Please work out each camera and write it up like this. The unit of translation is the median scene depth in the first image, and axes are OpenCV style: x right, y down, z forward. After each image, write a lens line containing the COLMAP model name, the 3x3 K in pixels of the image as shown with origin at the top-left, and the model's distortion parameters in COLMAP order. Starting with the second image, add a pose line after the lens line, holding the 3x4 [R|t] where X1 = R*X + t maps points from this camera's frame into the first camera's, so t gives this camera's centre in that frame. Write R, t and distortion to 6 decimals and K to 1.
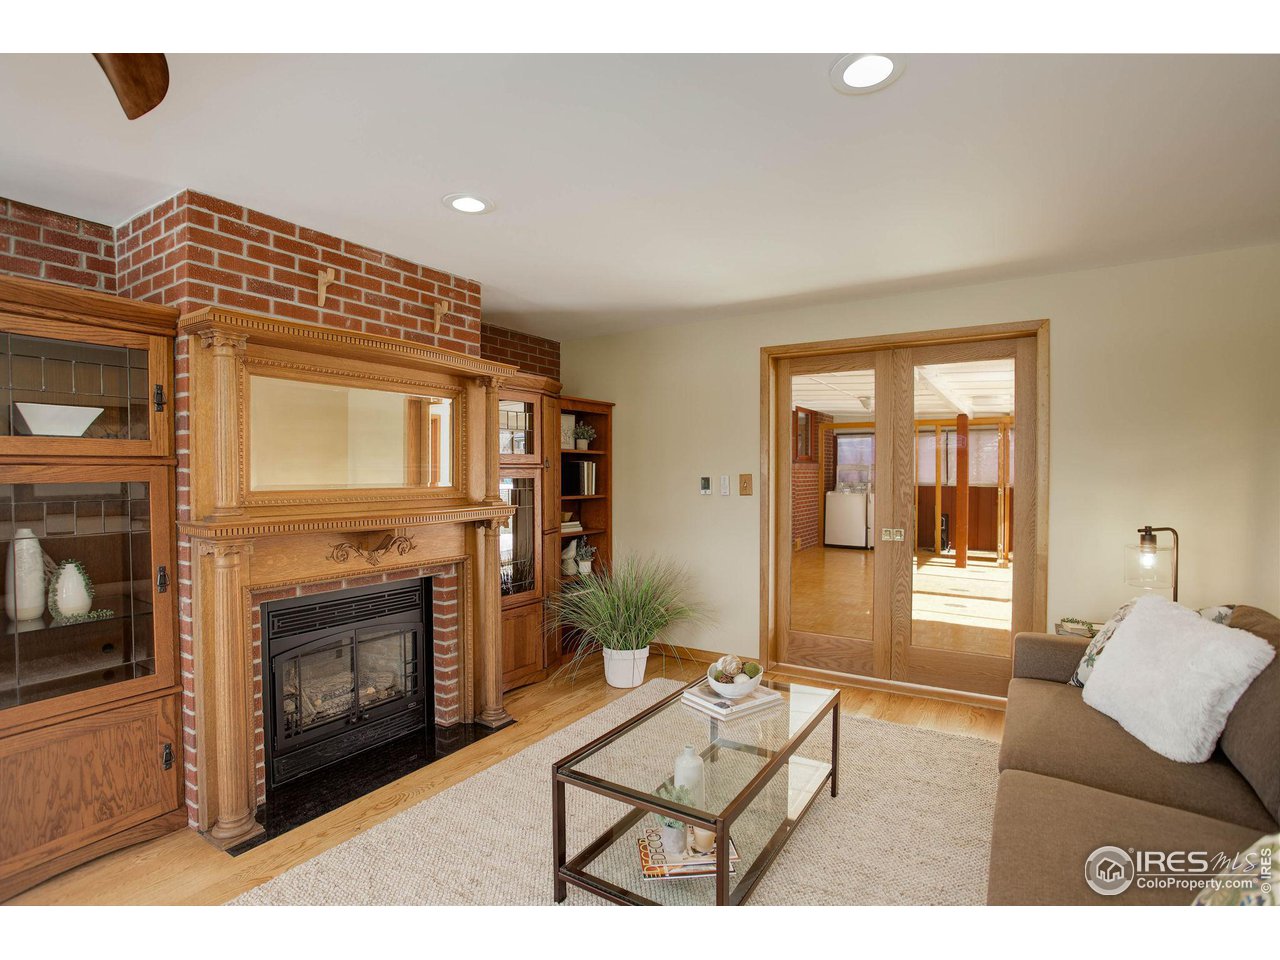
lens RADIAL K [[629.0, 0, 640.6], [0, 629.0, 478.2], [0, 0, 1]] dist [-0.058928, 0.026393]
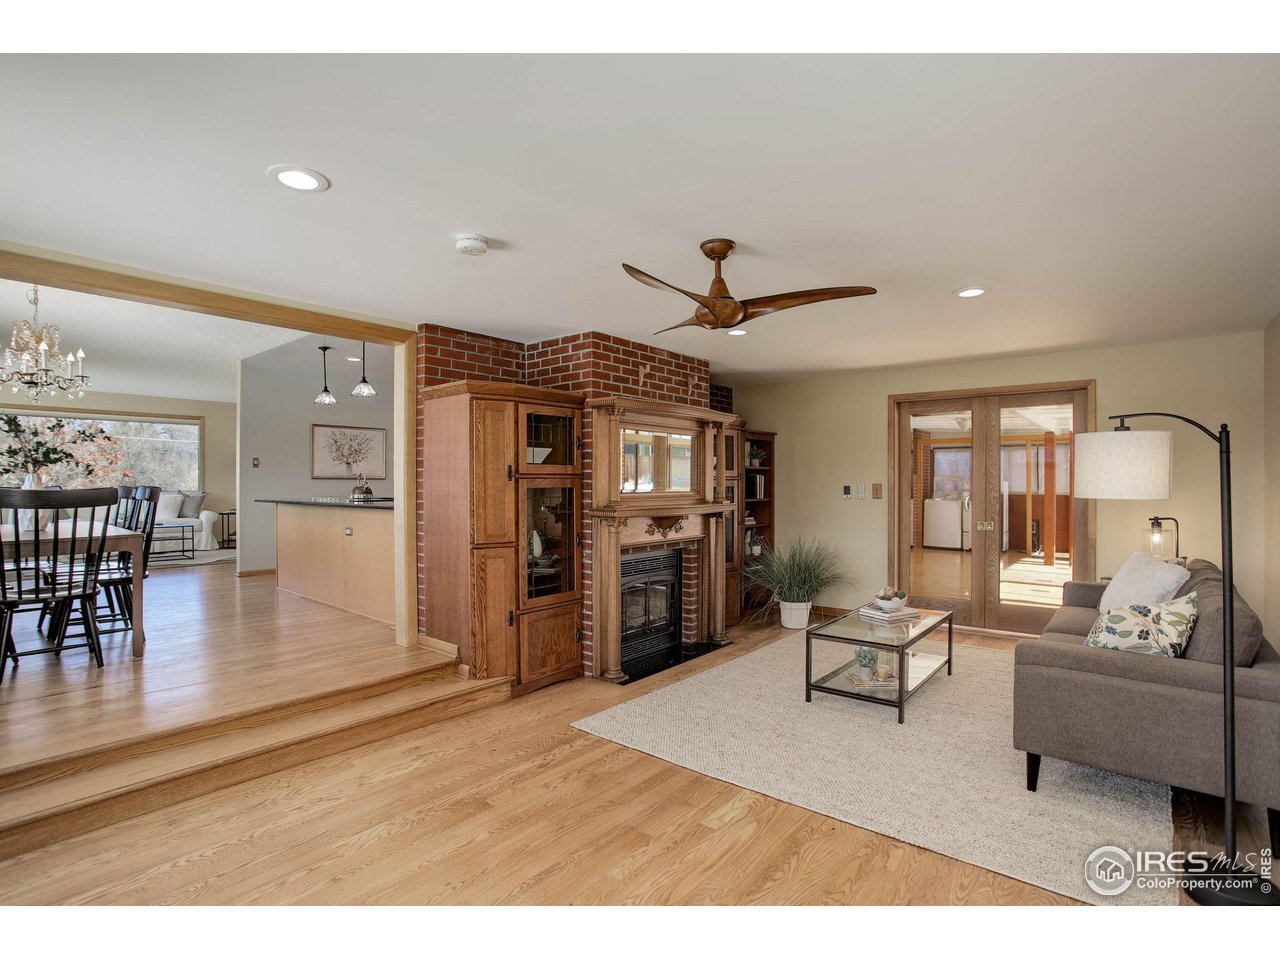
lens RADIAL K [[629.0, 0, 646.4], [0, 629.0, 482.4], [0, 0, 1]] dist [-0.058928, 0.026393]
pose [[0.993059, -0.000342, -0.117613, -0.236155], [-0.000827, 0.999951, -0.009895, 0.006367], [0.117611, 0.009924, 0.993010, -0.593167]]
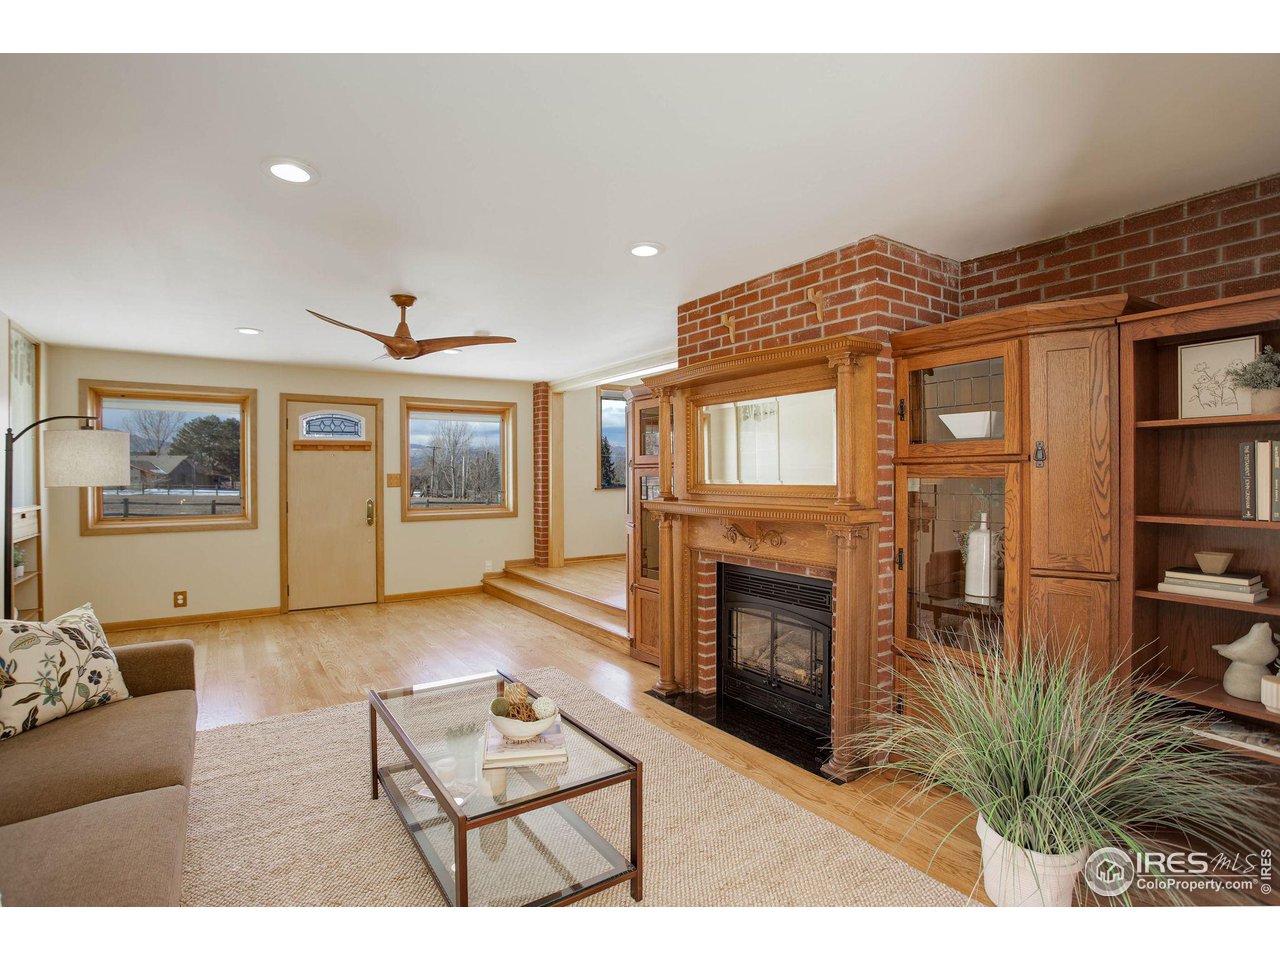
lens RADIAL K [[629.0, 0, 643.5], [0, 629.0, 480.0], [0, 0, 1]] dist [-0.058928, 0.026393]
pose [[-0.380255, 0.005129, -0.924867, 0.621424], [-0.007278, 0.999937, 0.008538, -0.000418], [0.924853, 0.009977, -0.380194, 1.067589]]
